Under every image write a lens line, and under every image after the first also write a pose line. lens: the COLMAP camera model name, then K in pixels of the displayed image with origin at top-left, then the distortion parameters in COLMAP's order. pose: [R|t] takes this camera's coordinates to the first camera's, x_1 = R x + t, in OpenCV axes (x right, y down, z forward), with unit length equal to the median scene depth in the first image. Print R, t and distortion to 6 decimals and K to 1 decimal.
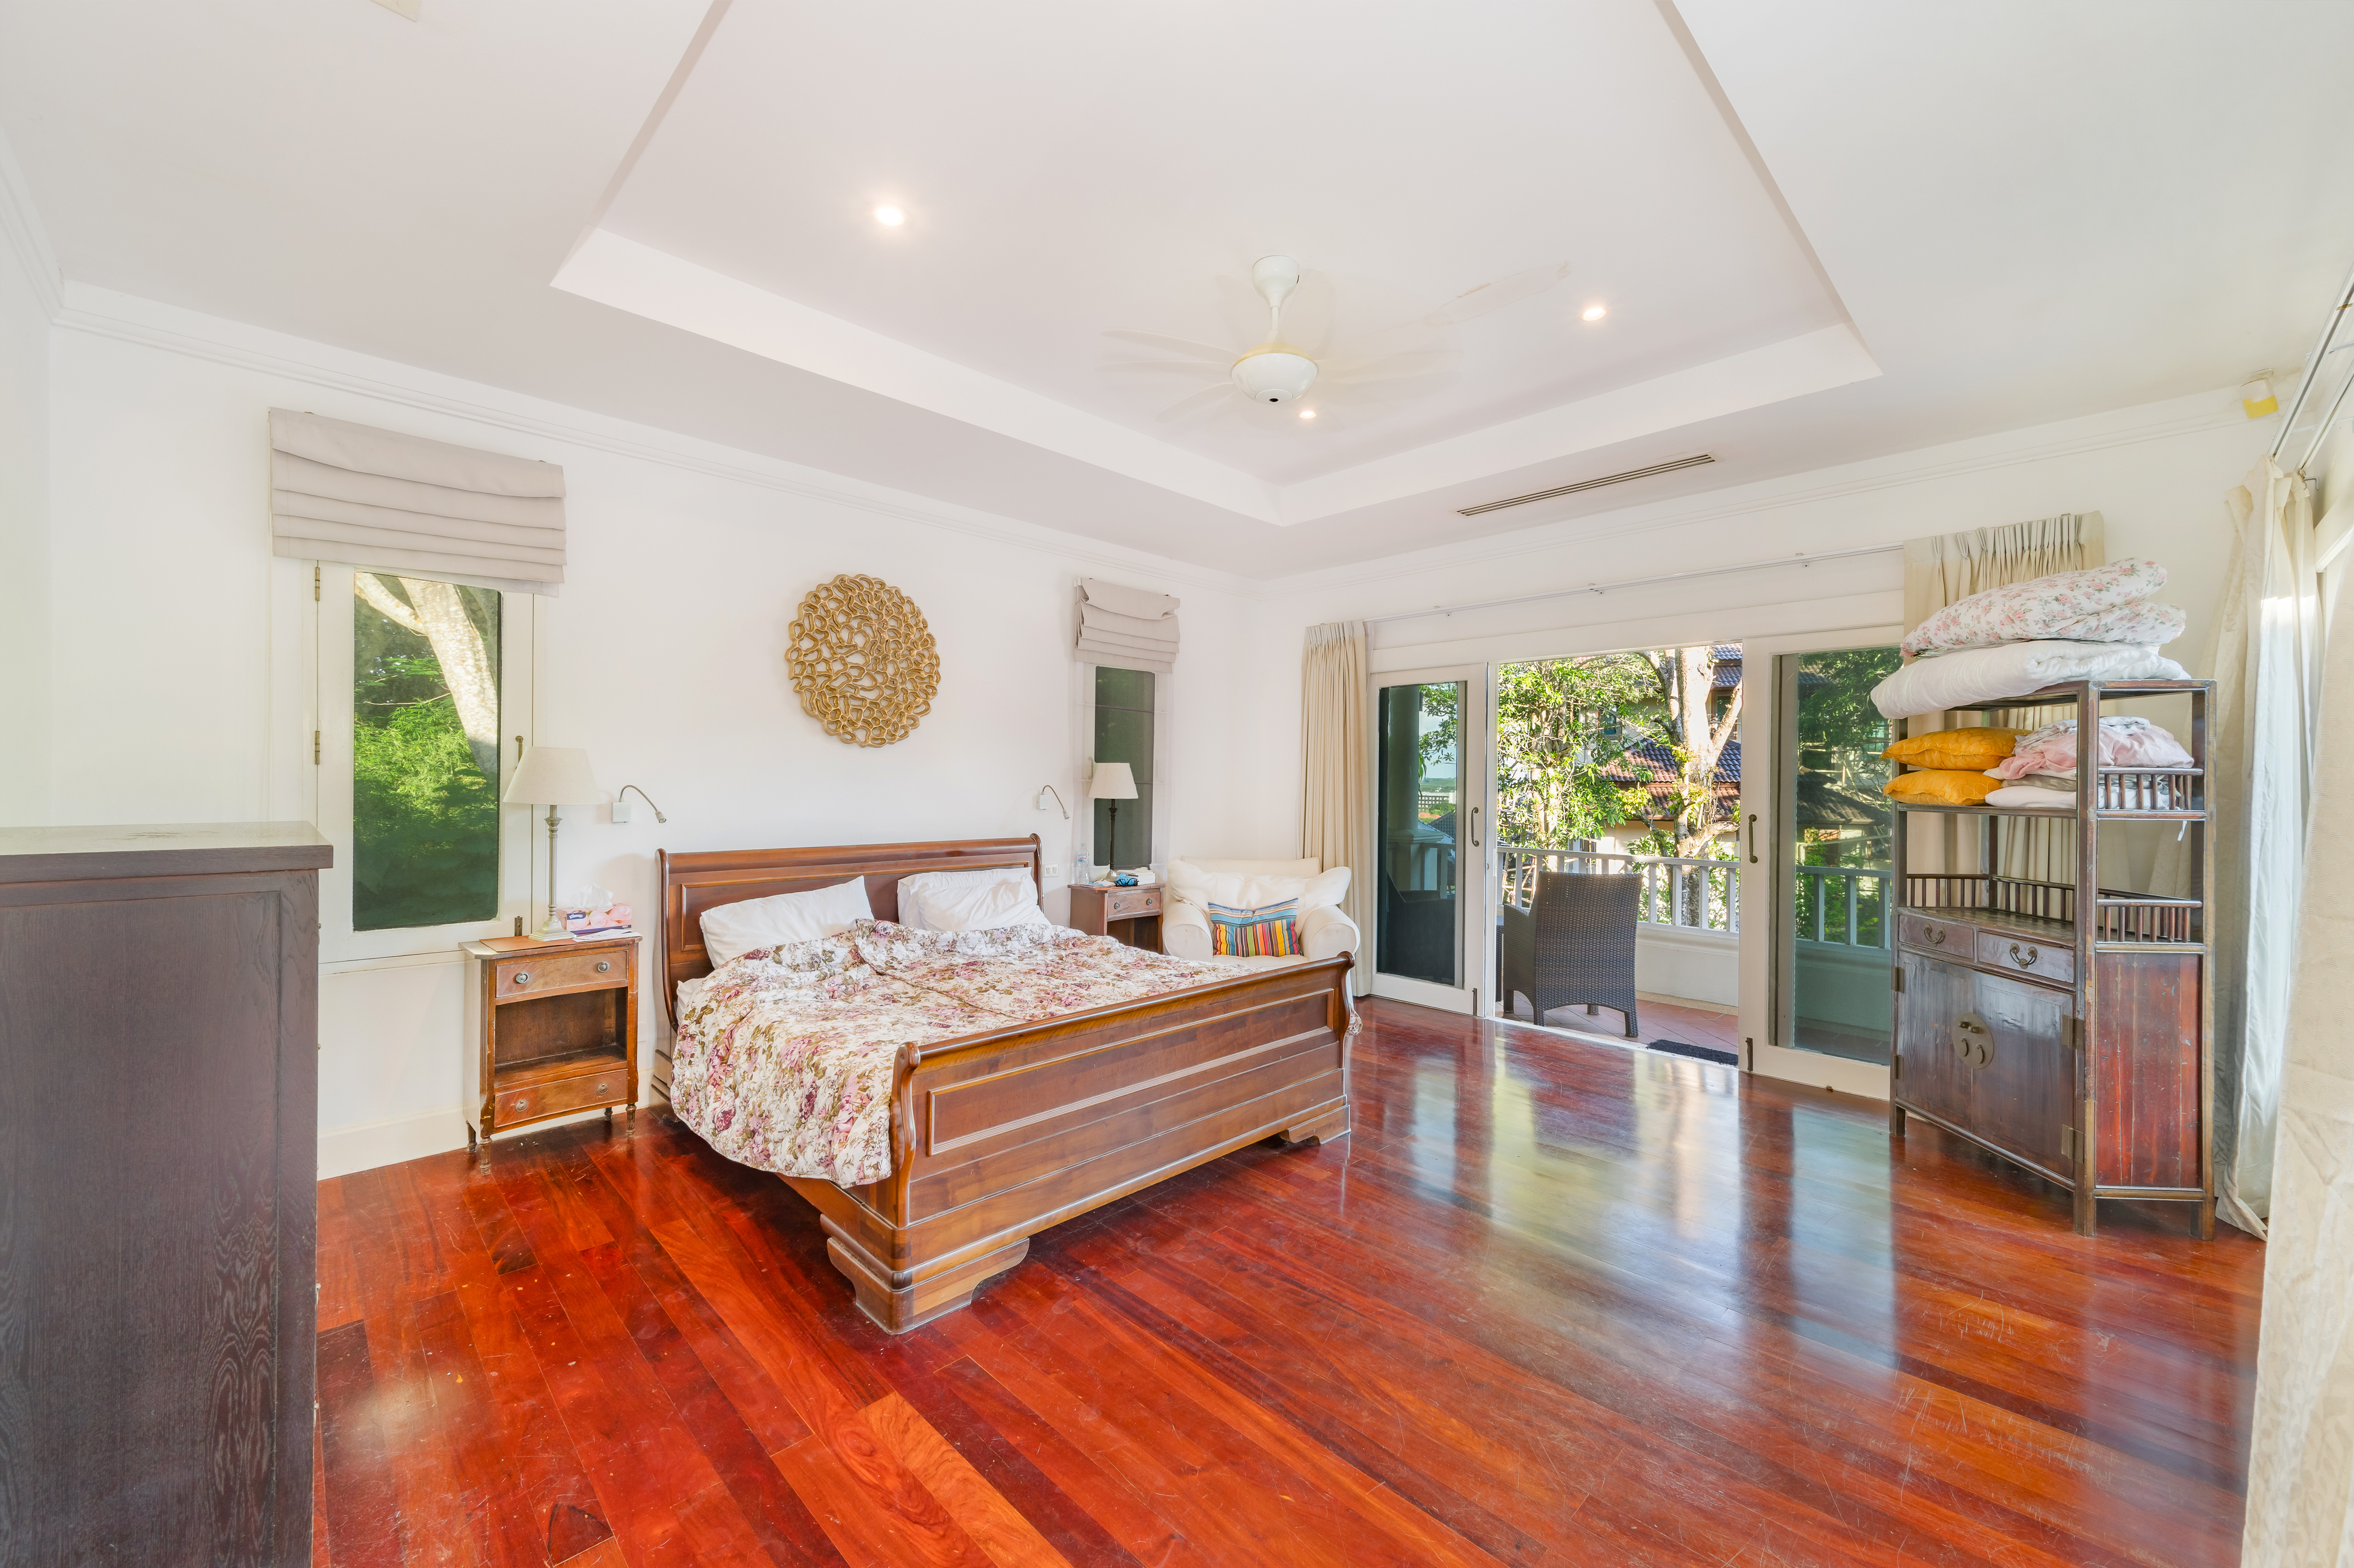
lens RADIAL K [[904.4, 0, 1184.4], [0, 904.4, 785.2], [0, 0, 1]] dist [0.007719, -0.000525]
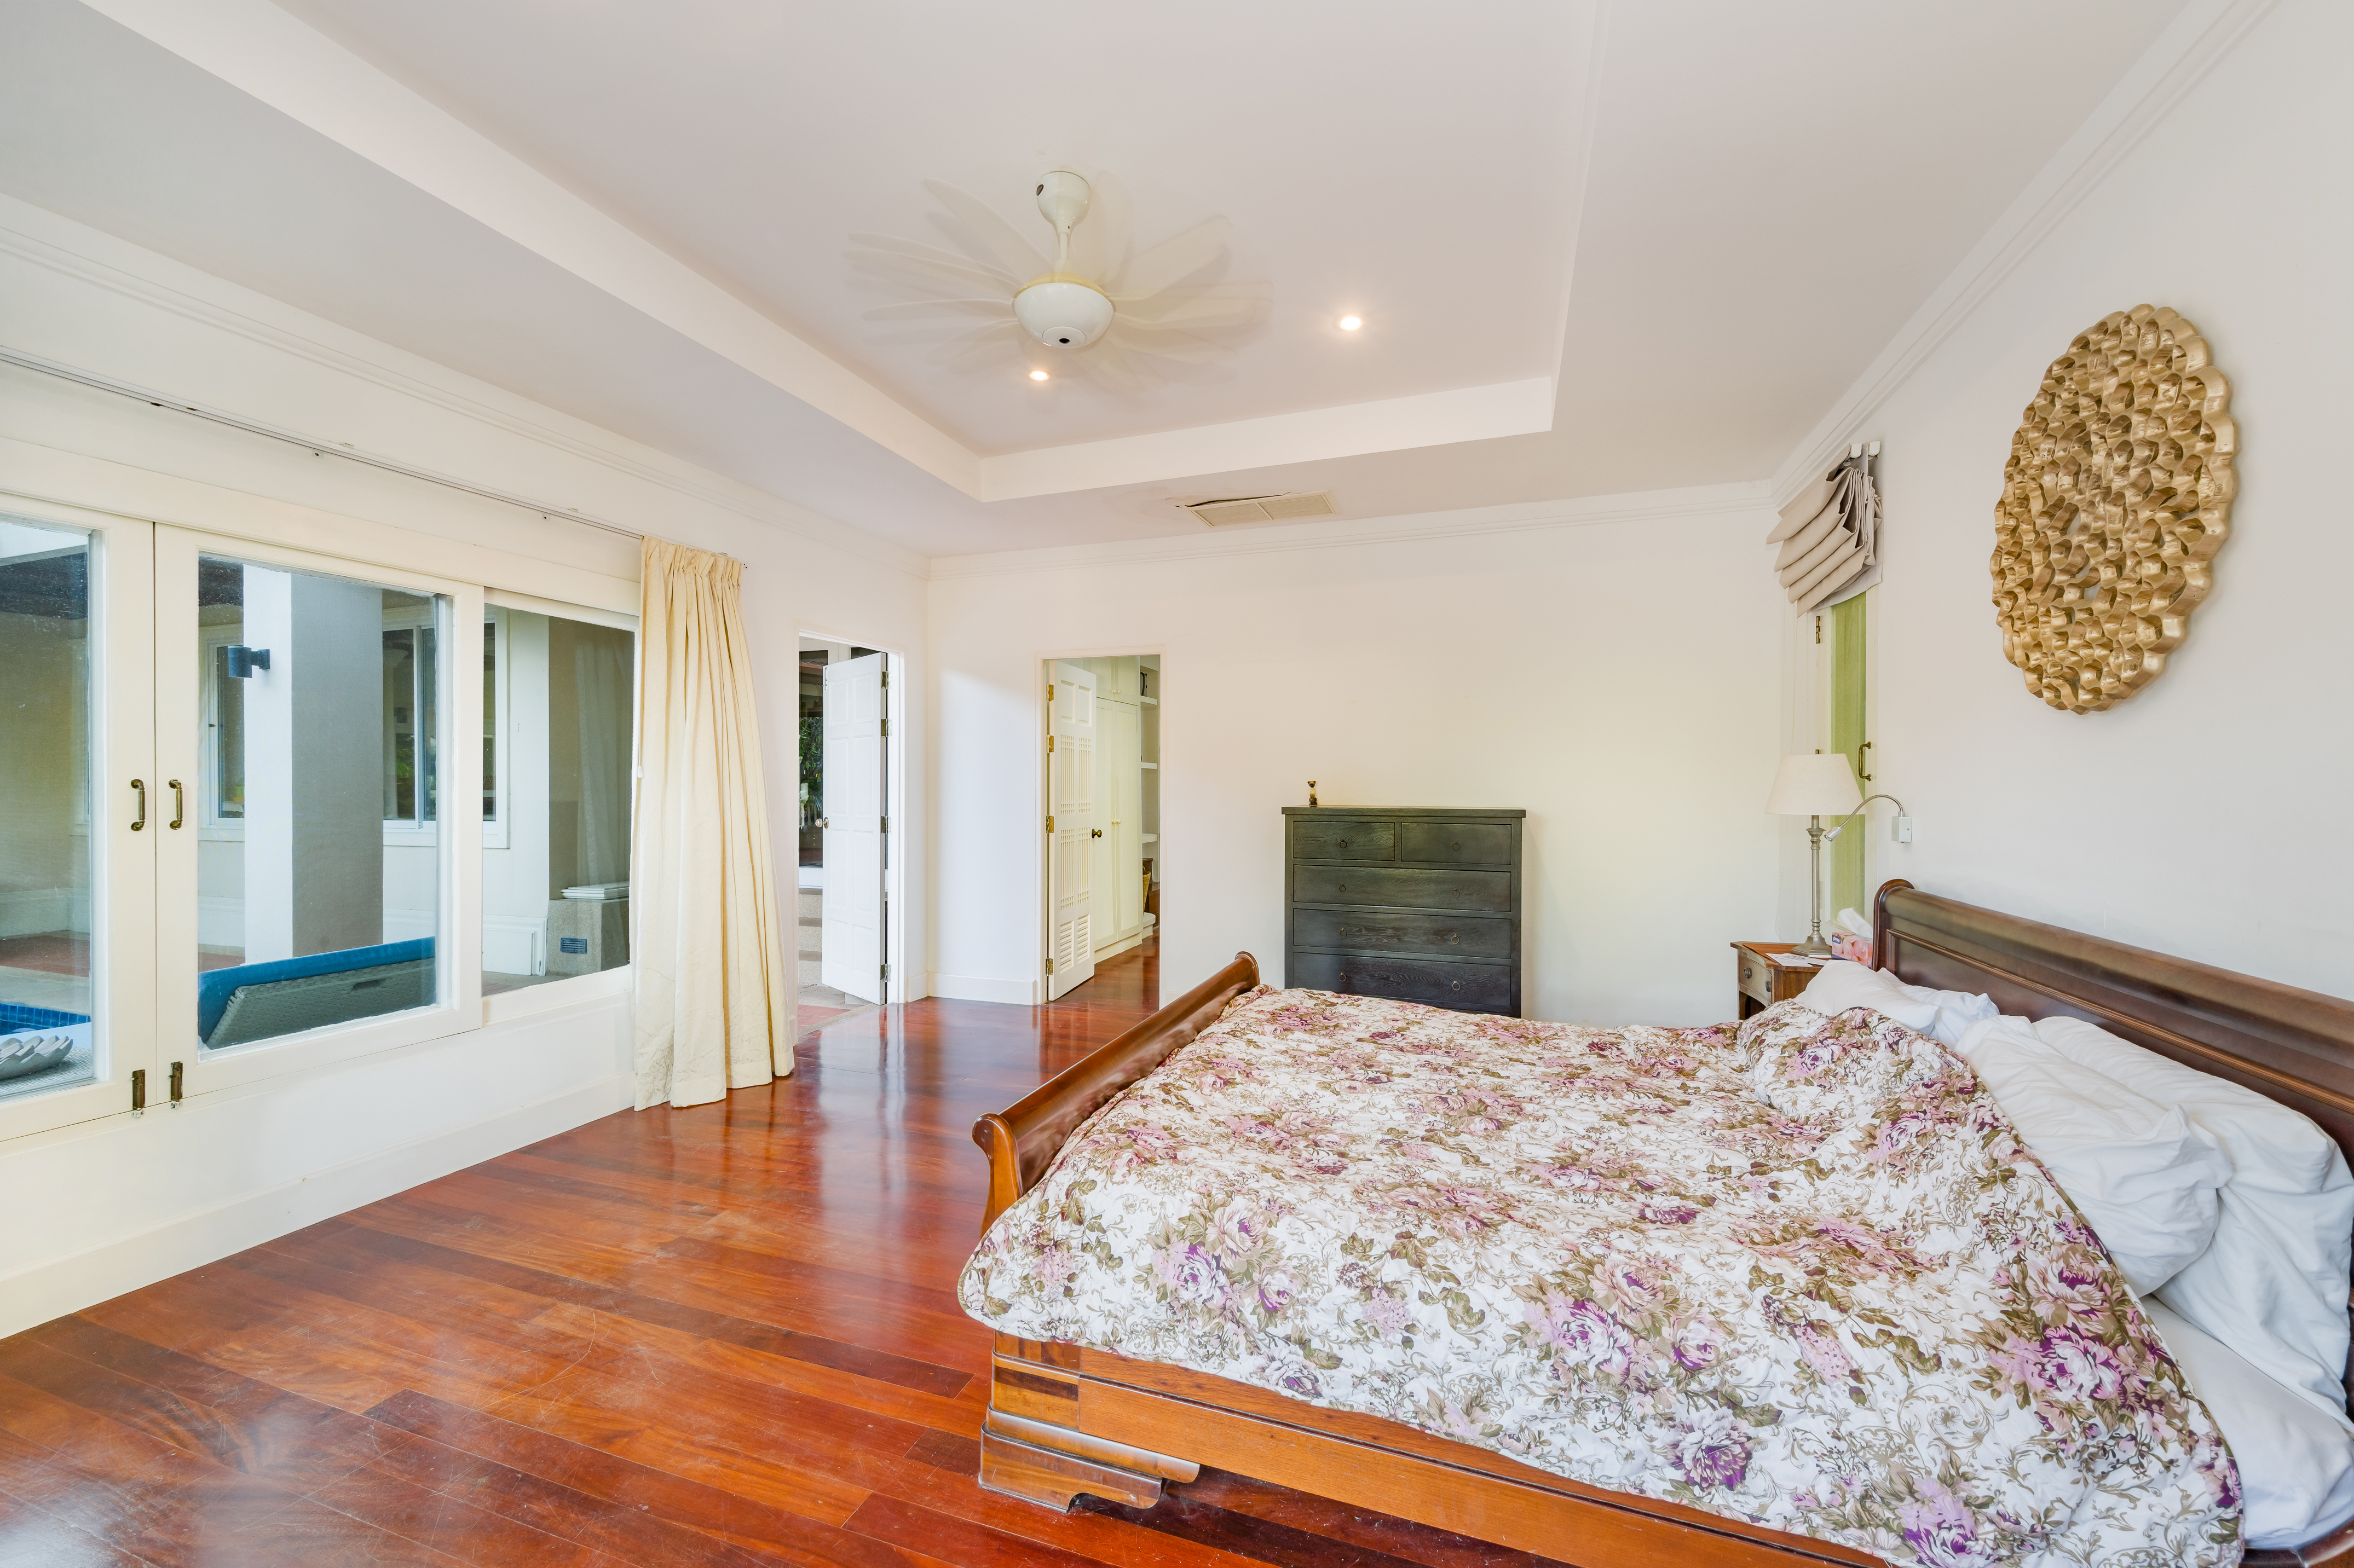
lens RADIAL K [[904.4, 0, 1184.4], [0, 904.4, 785.2], [0, 0, 1]] dist [0.007719, -0.000525]
pose [[-0.898684, -0.008268, -0.438519, 0.251145], [-0.008776, 0.999961, -0.000870, -0.002075], [0.438509, 0.003067, -0.898722, 1.229289]]
